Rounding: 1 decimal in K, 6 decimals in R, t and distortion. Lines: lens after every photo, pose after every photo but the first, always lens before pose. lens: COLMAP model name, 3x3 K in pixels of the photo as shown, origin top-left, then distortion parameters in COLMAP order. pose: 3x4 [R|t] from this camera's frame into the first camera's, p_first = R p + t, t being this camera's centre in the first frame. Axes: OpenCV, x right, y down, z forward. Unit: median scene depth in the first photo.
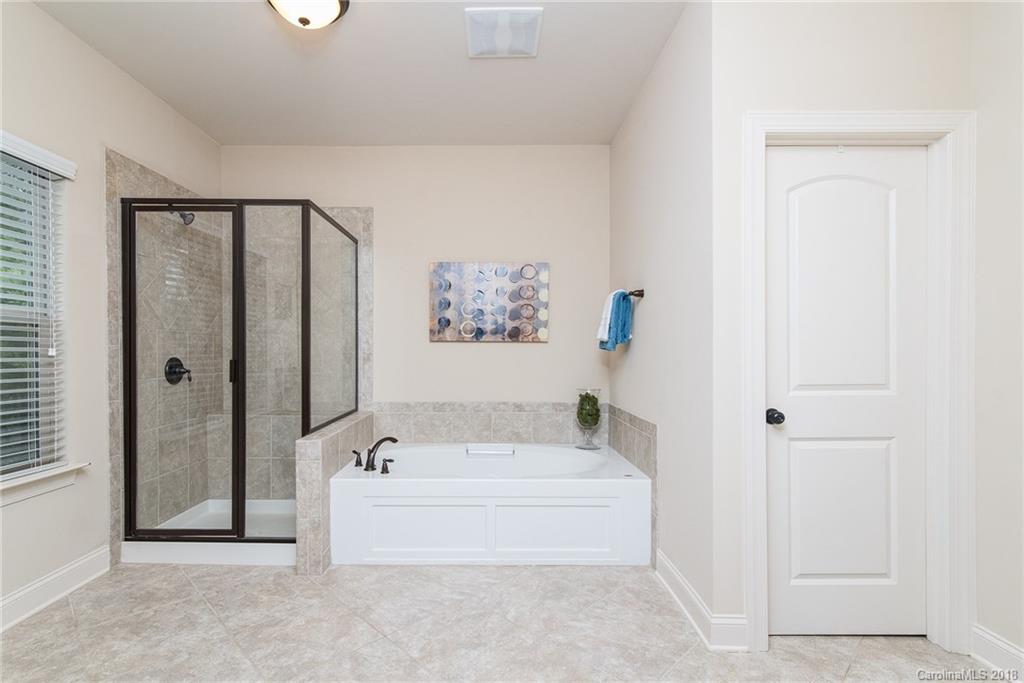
lens RADIAL K [[483.3, 0, 512.0], [0, 483.3, 341.5], [0, 0, 1]] dist [-0.016310, 0.000831]
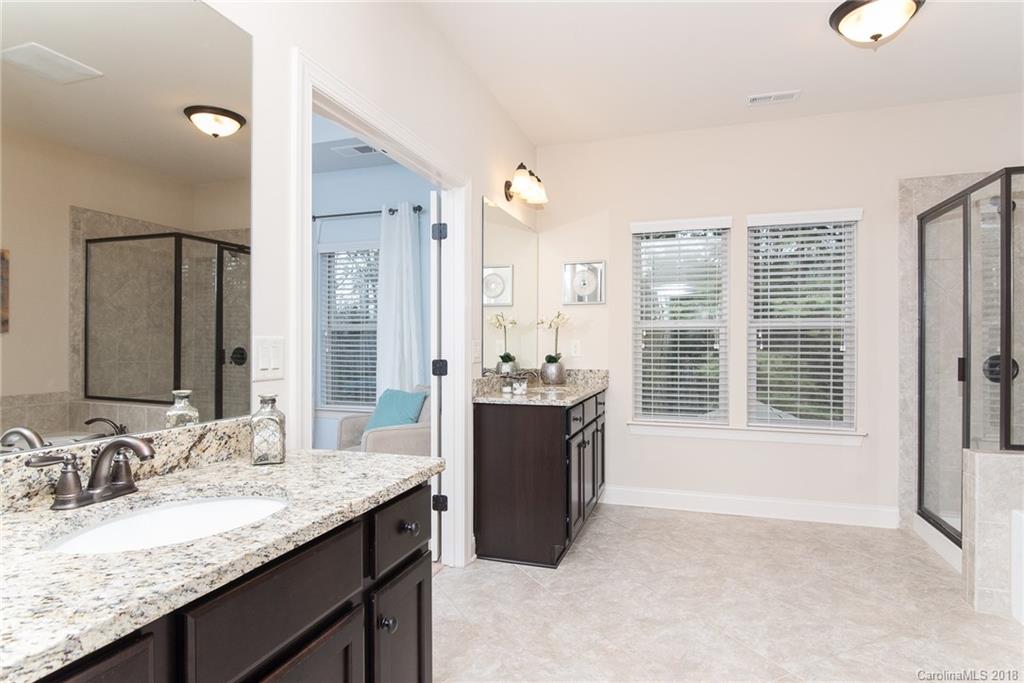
lens RADIAL K [[562.2, 0, 512.0], [0, 562.2, 341.5], [0, 0, 1]] dist [0.000680, 0.000082]
pose [[-0.332387, -0.002911, -0.943139, 0.861602], [0.010605, 0.999920, -0.006823, 0.003468], [0.943084, -0.012270, -0.332329, 0.580515]]
